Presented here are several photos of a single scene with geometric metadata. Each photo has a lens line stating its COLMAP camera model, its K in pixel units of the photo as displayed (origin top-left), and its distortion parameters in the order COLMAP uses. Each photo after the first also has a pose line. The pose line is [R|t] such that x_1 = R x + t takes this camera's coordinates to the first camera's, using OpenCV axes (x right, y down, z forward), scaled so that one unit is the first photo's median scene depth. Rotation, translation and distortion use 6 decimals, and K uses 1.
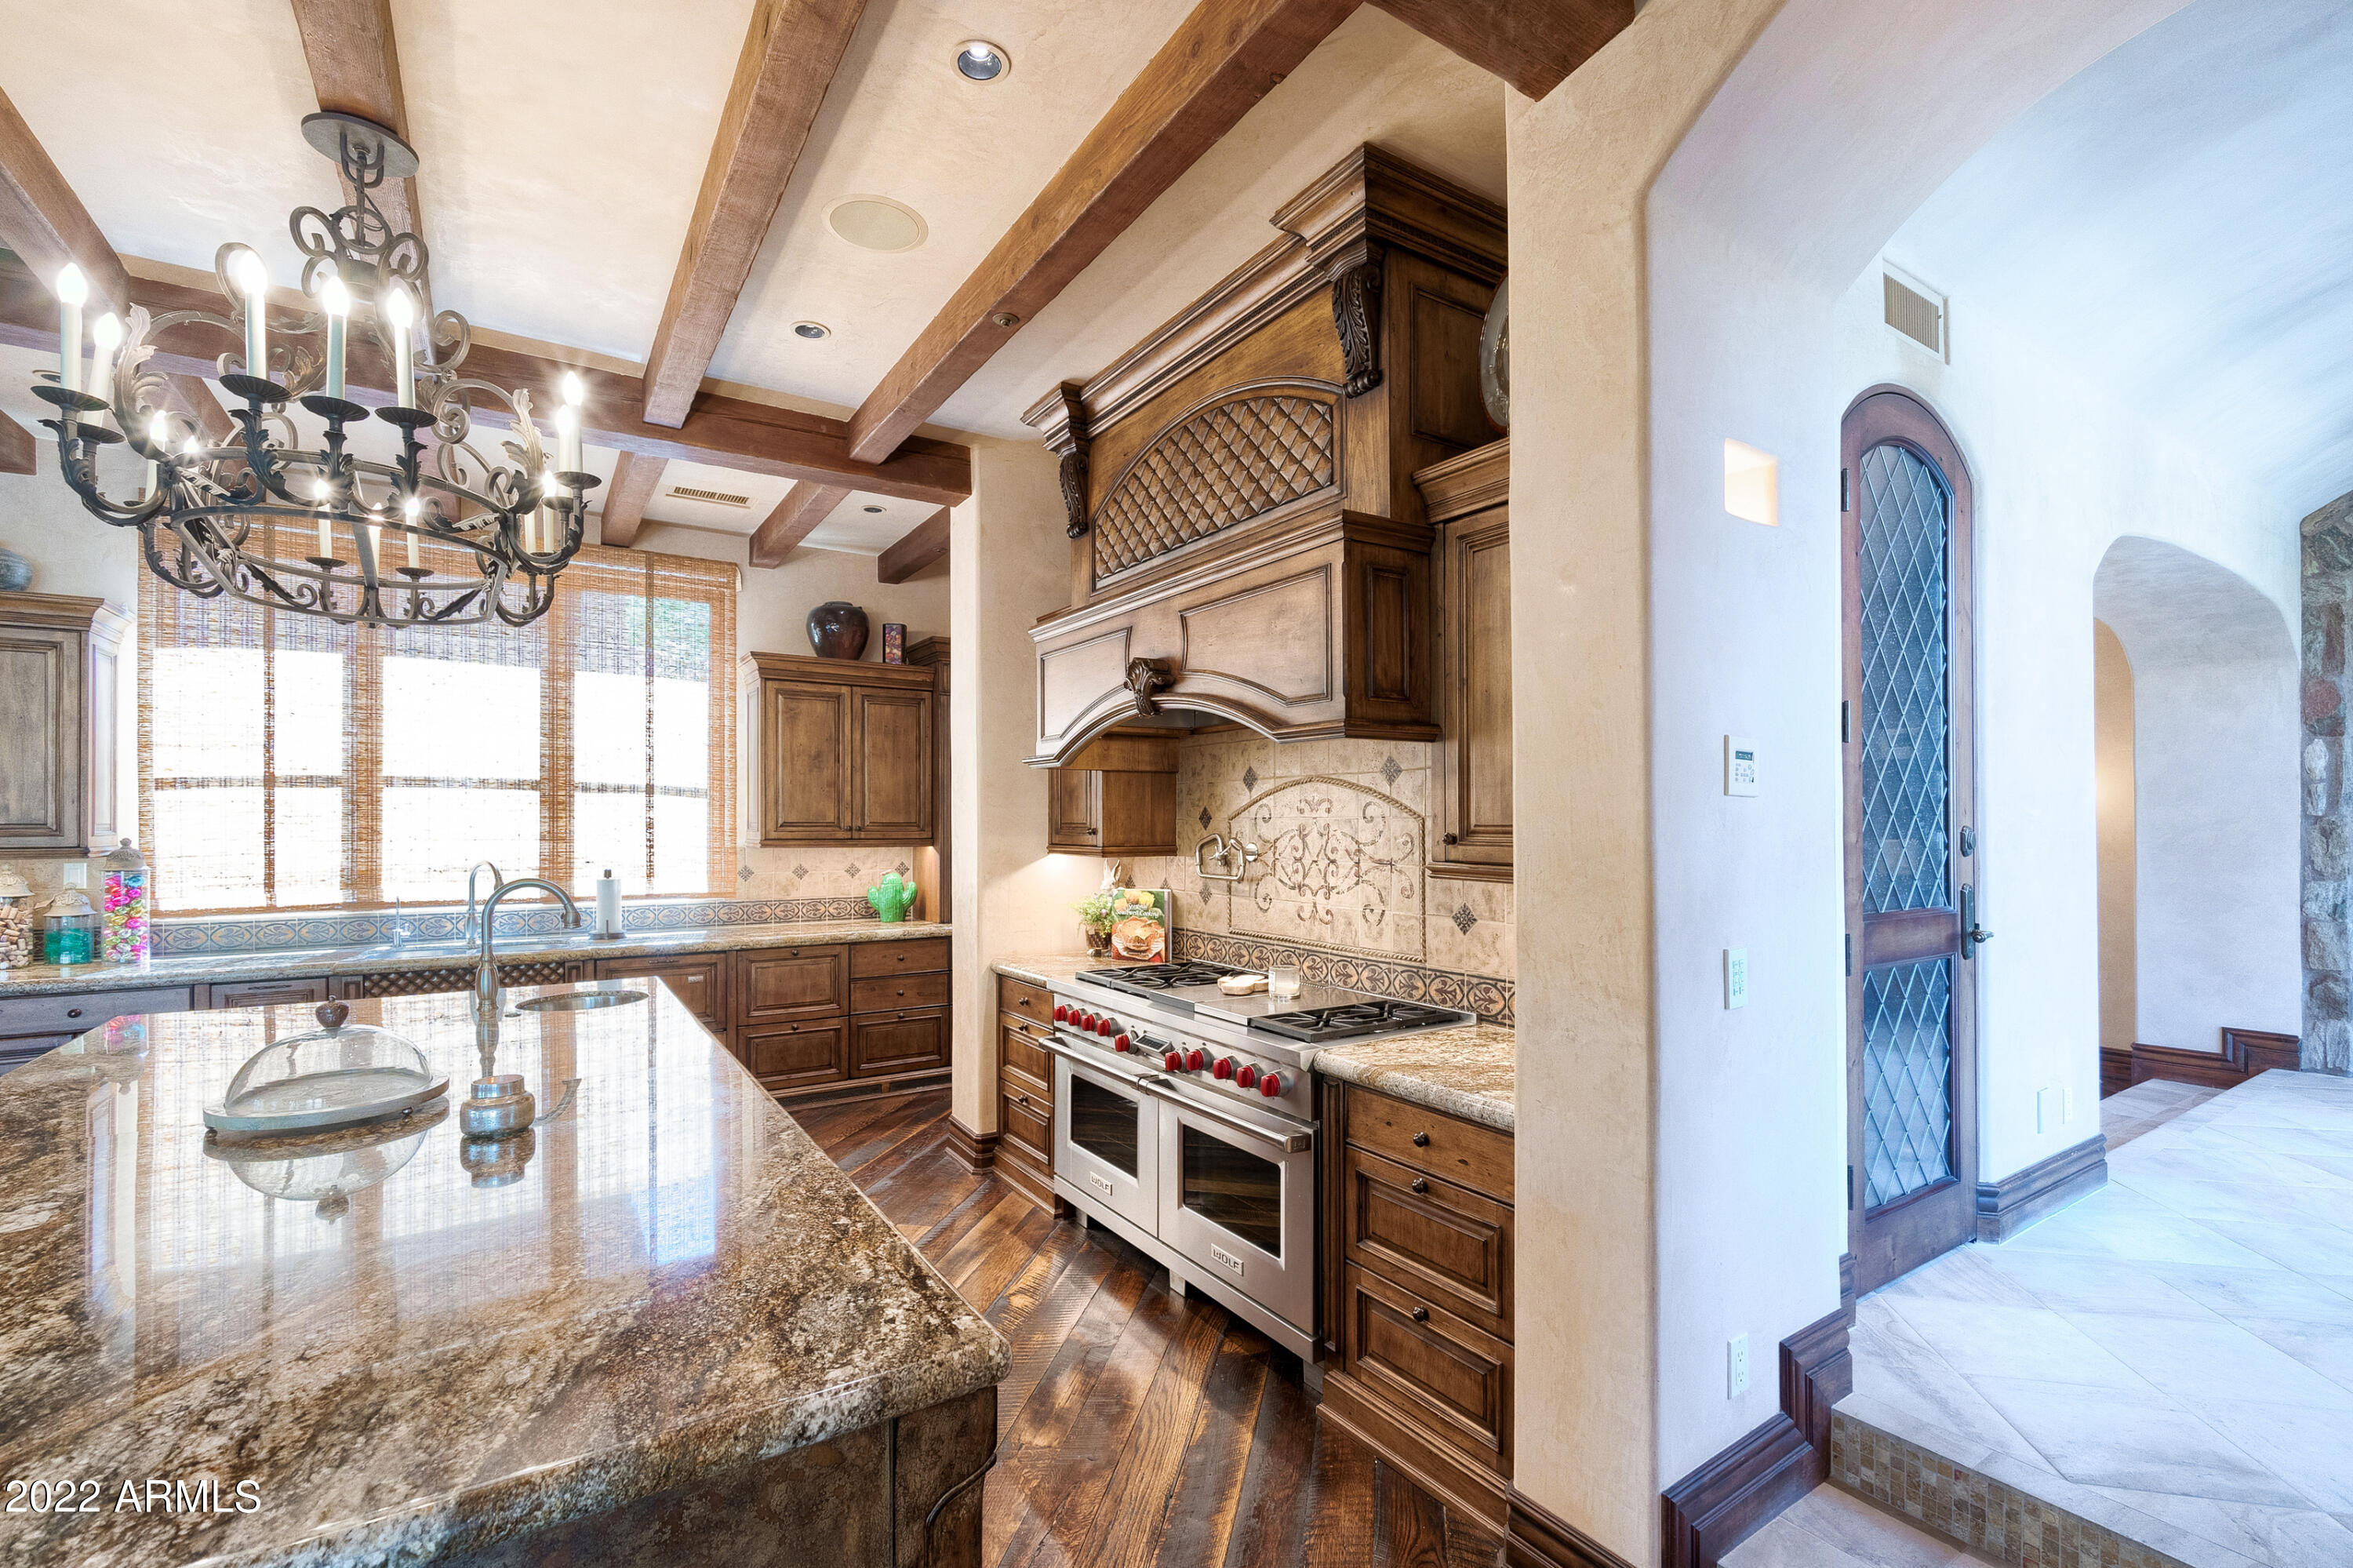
lens RADIAL K [[1032.3, 0, 1171.0], [0, 1032.3, 810.2], [0, 0, 1]] dist [-0.002221, -0.000272]
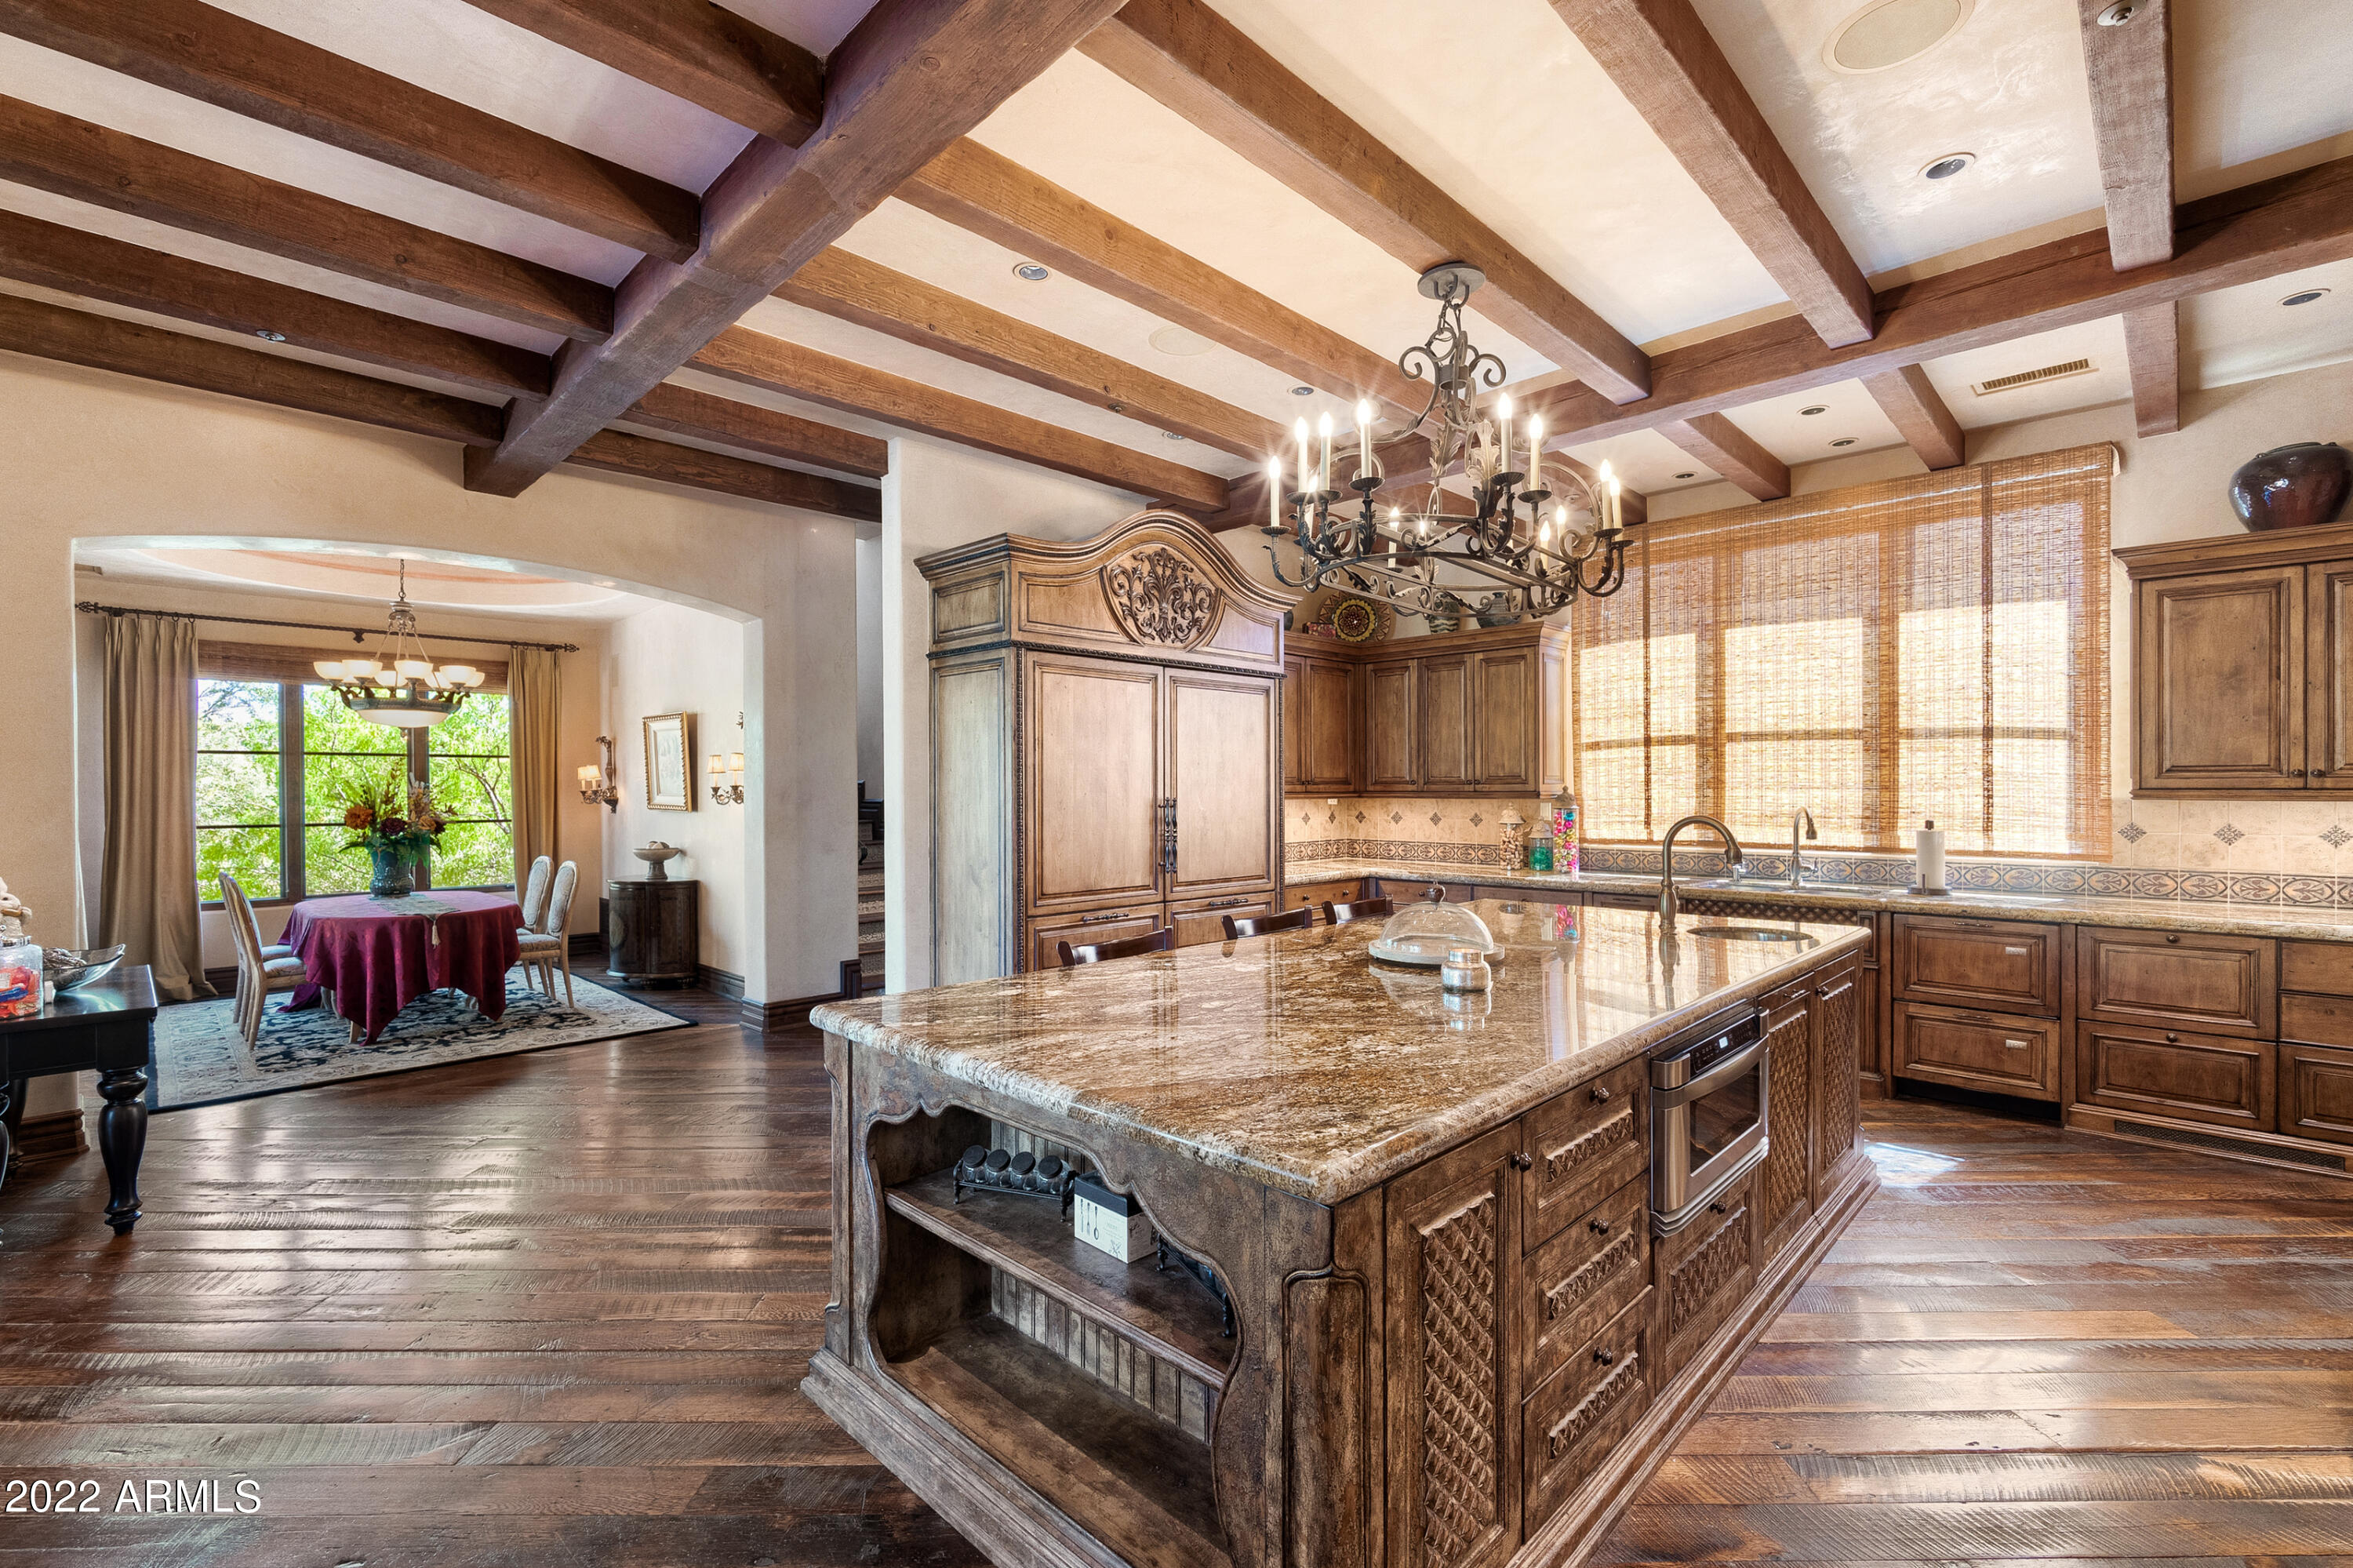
lens RADIAL K [[1019.0, 0, 1165.9], [0, 1019.0, 794.3], [0, 0, 1]] dist [0.000734, -0.000005]
pose [[0.215758, 0.004091, -0.976438, 0.205718], [0.014835, 0.999862, 0.007467, 0.016847], [0.976334, -0.016096, 0.215668, 0.128747]]
